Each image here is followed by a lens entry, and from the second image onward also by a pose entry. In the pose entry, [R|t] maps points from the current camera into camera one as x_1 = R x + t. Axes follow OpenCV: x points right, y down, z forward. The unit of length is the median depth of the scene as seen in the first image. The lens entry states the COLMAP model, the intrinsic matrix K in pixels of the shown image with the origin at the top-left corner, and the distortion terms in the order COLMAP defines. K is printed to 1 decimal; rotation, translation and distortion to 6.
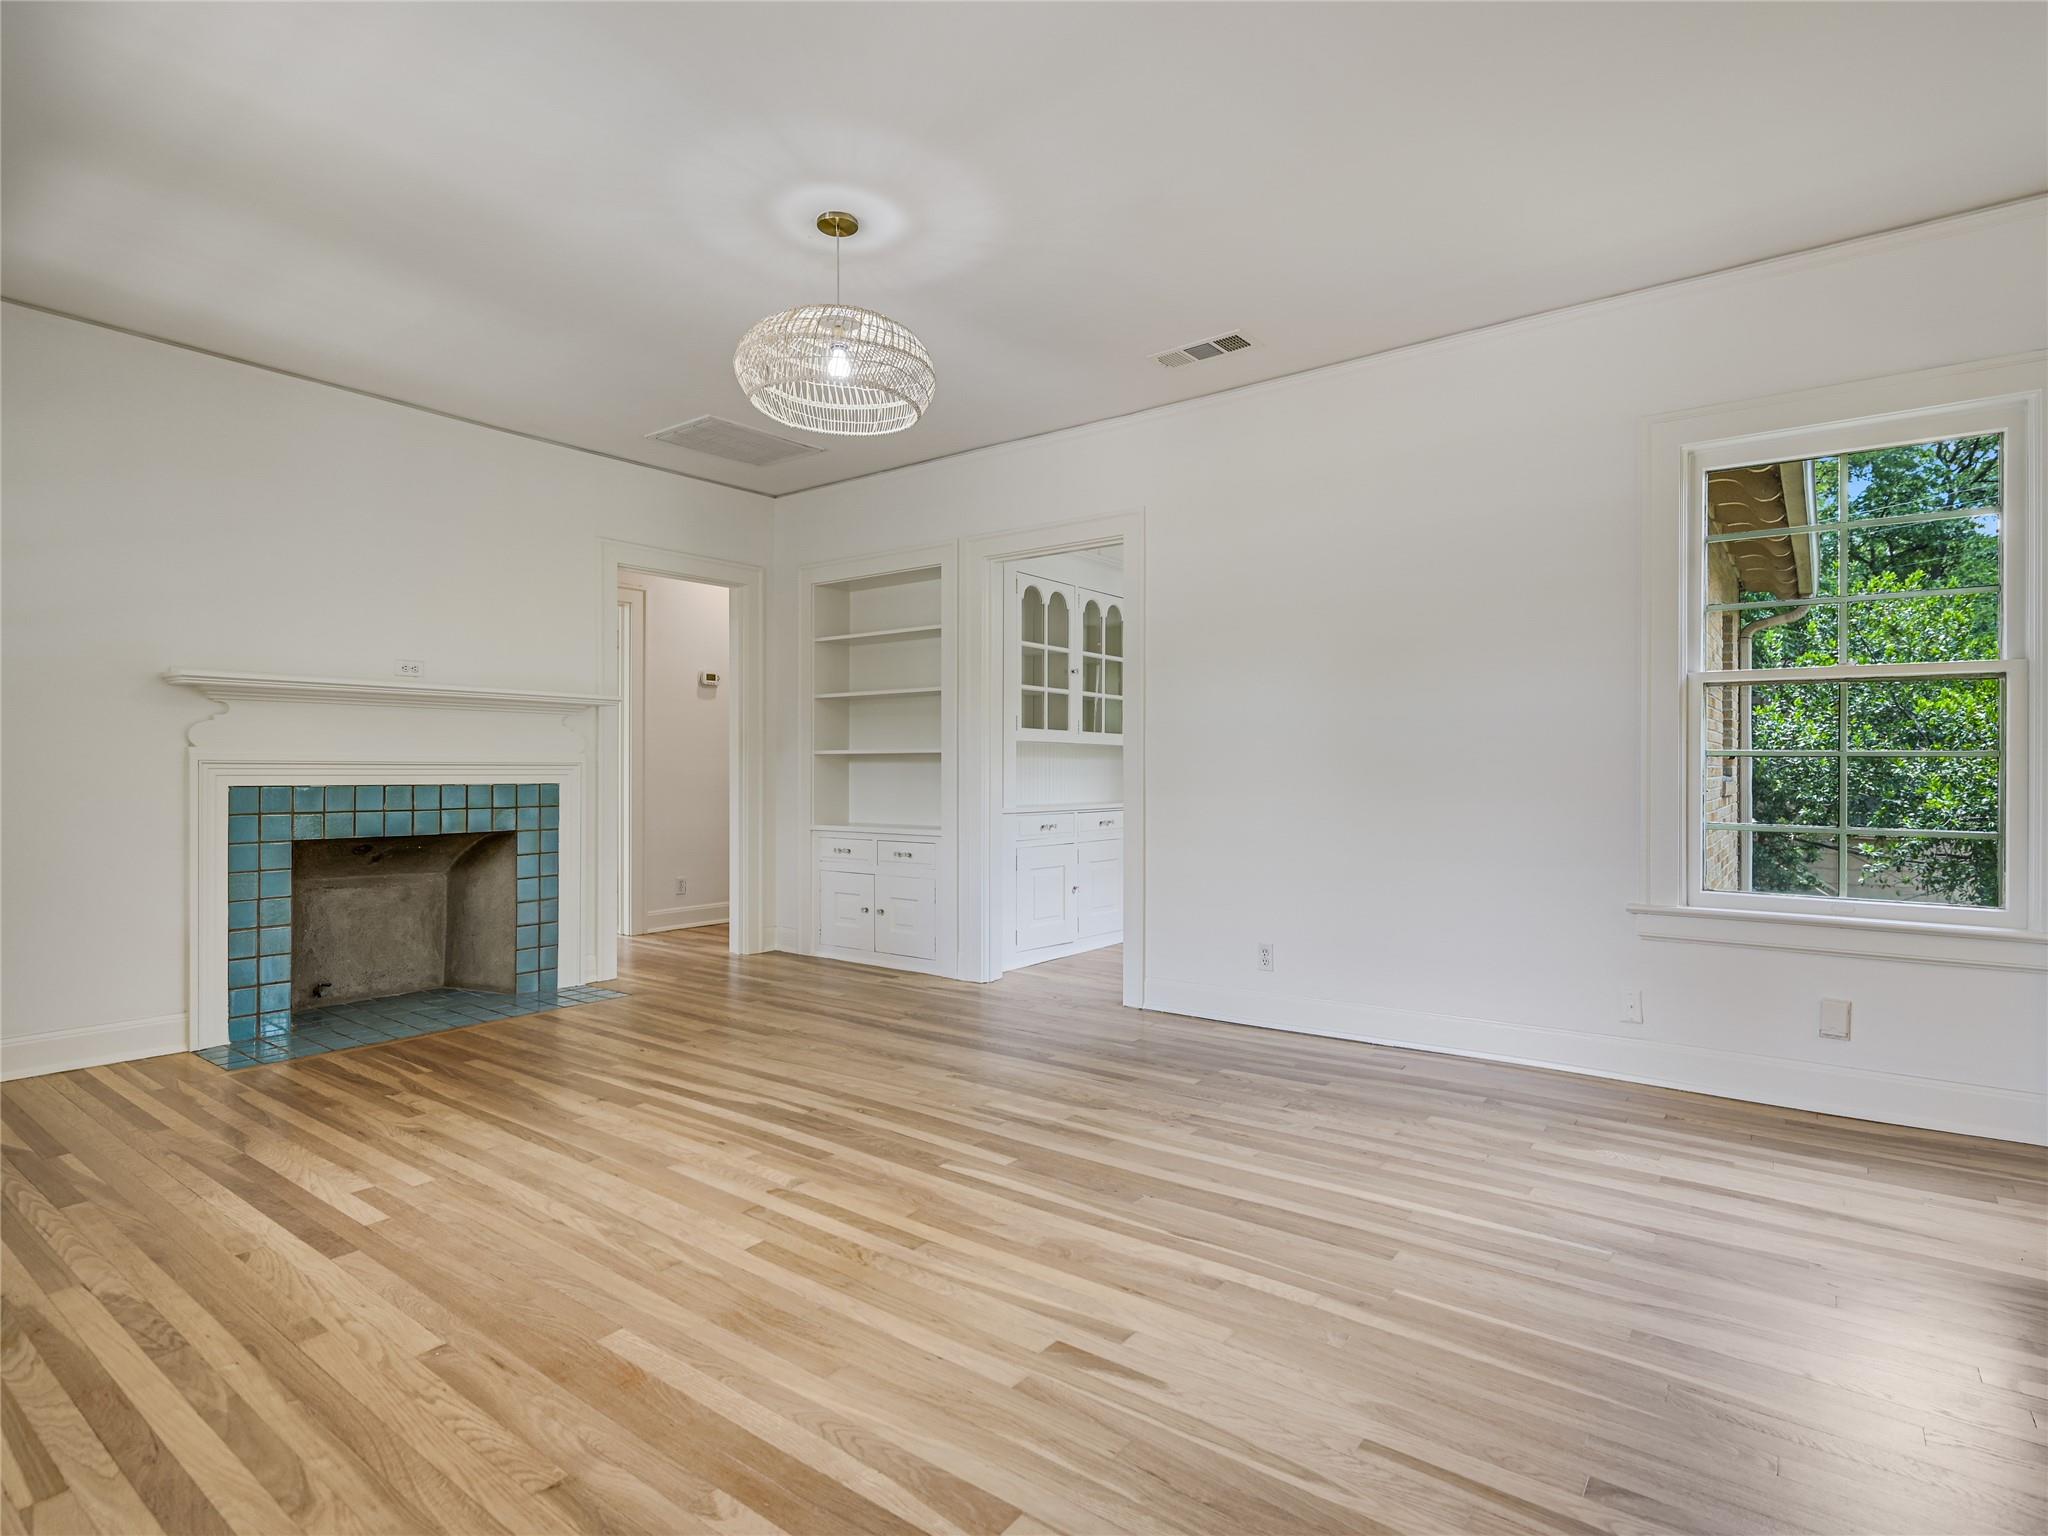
lens RADIAL K [[1042.7, 0, 1032.5], [0, 1042.7, 768.2], [0, 0, 1]] dist [0.003535, 0.000781]
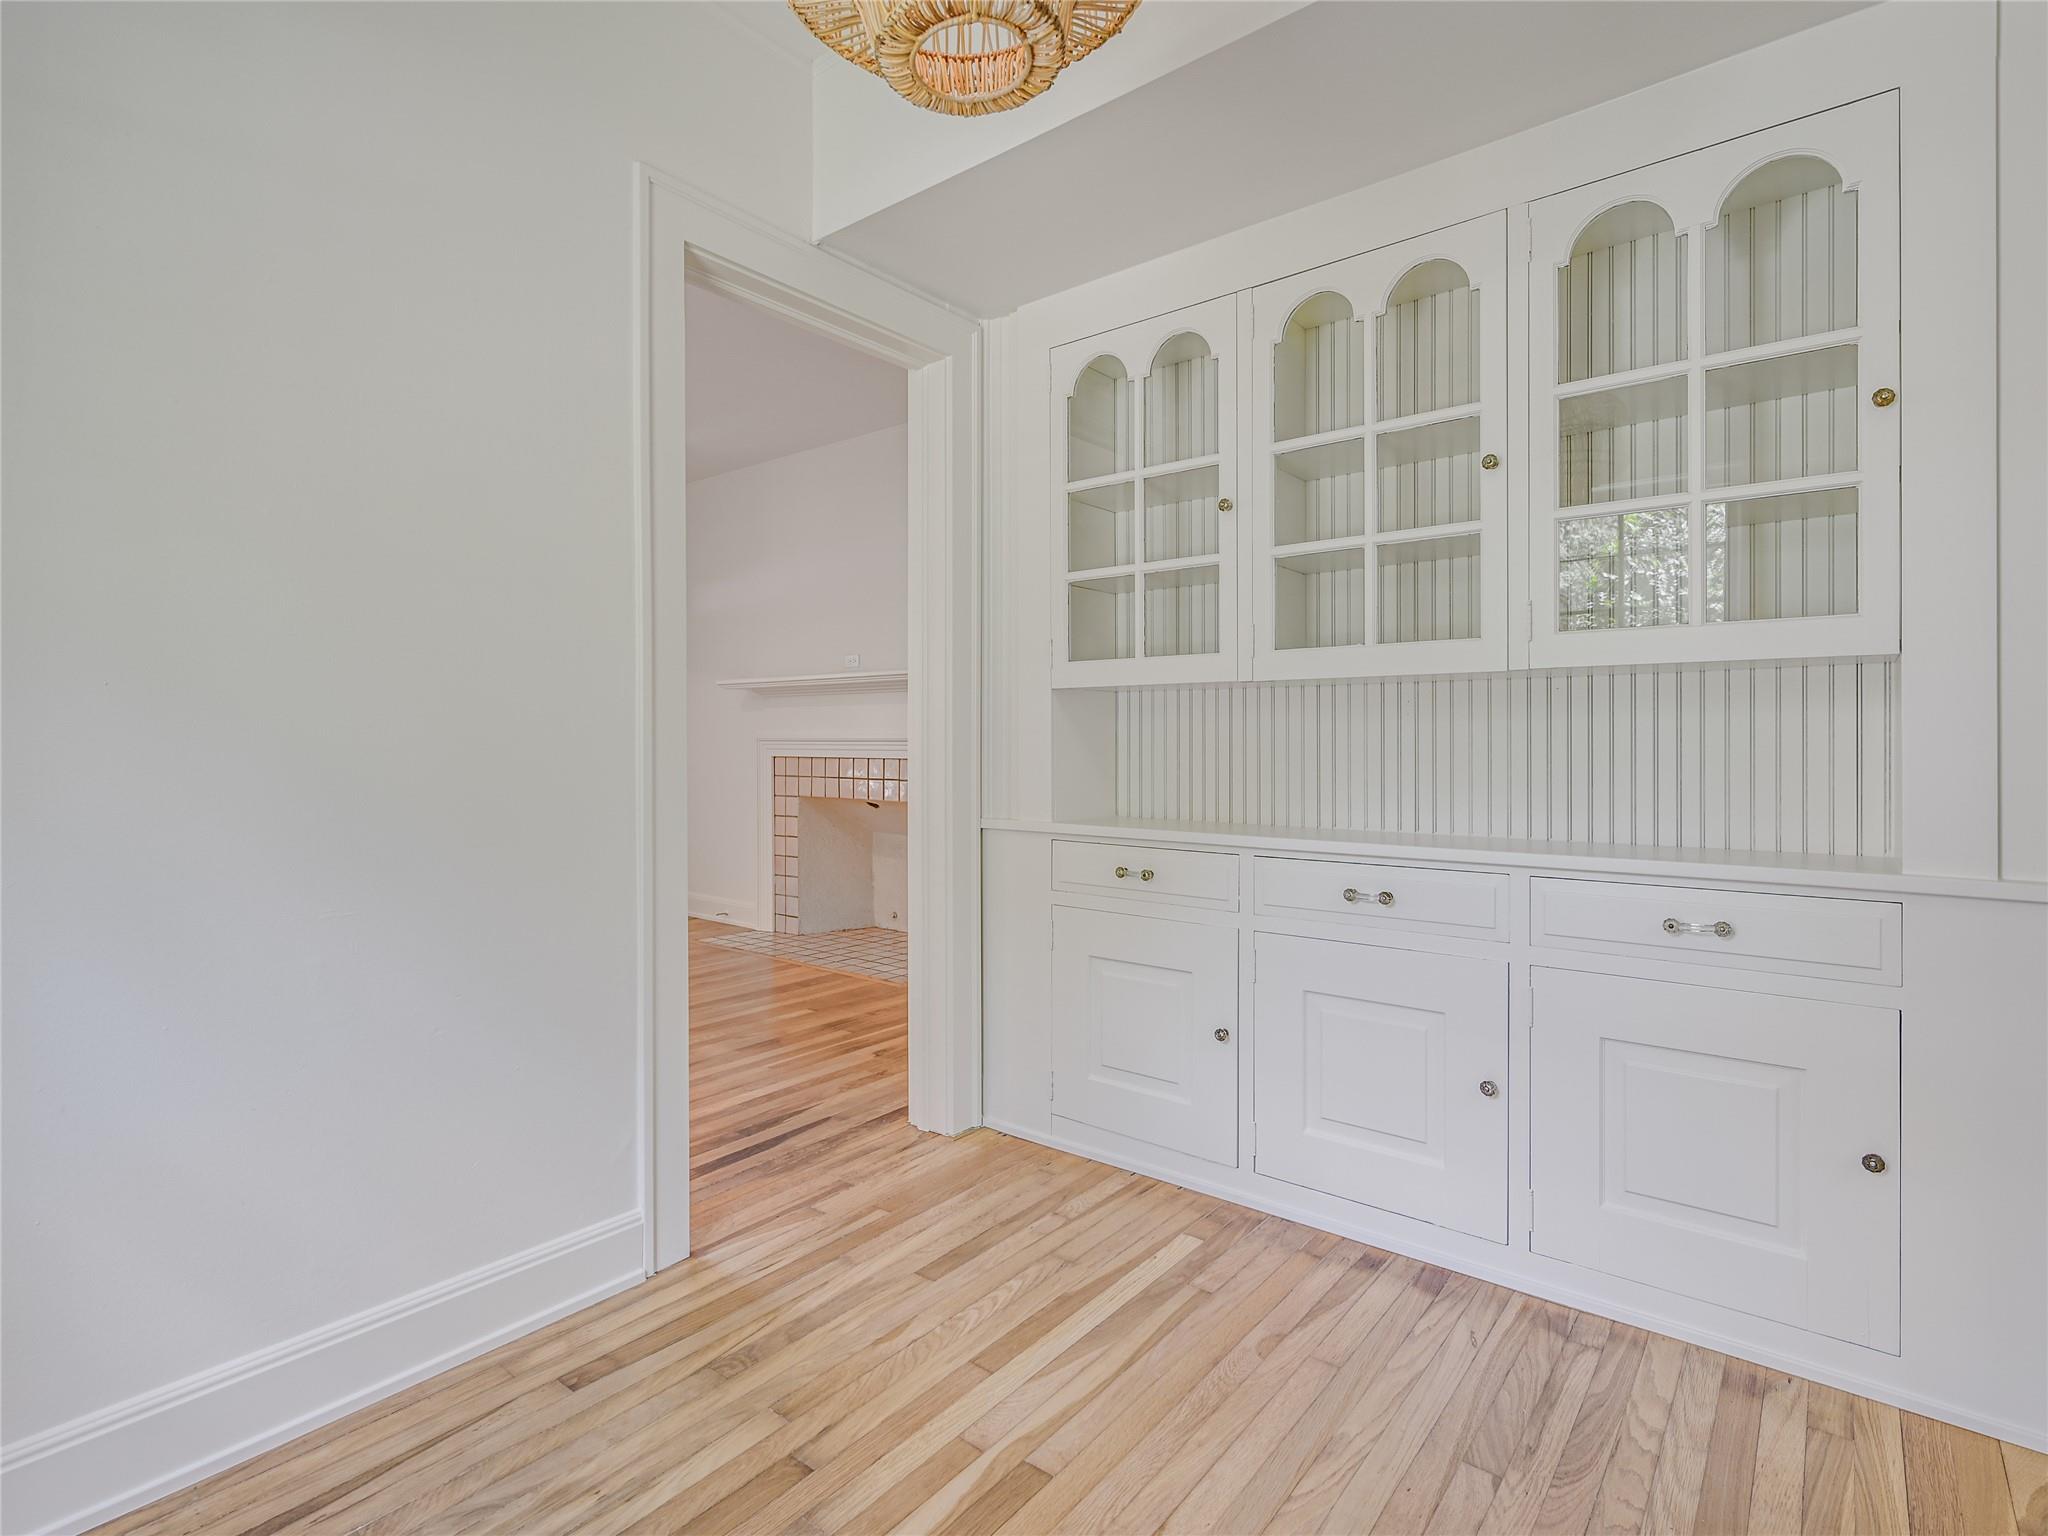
lens RADIAL K [[1042.7, 0, 1032.5], [0, 1042.7, 768.2], [0, 0, 1]] dist [0.003535, 0.000781]
pose [[-0.047945, 0.034714, -0.998247, 0.839929], [0.015770, 0.999298, 0.033993, -0.010583], [0.998725, -0.014113, -0.048459, 1.772547]]
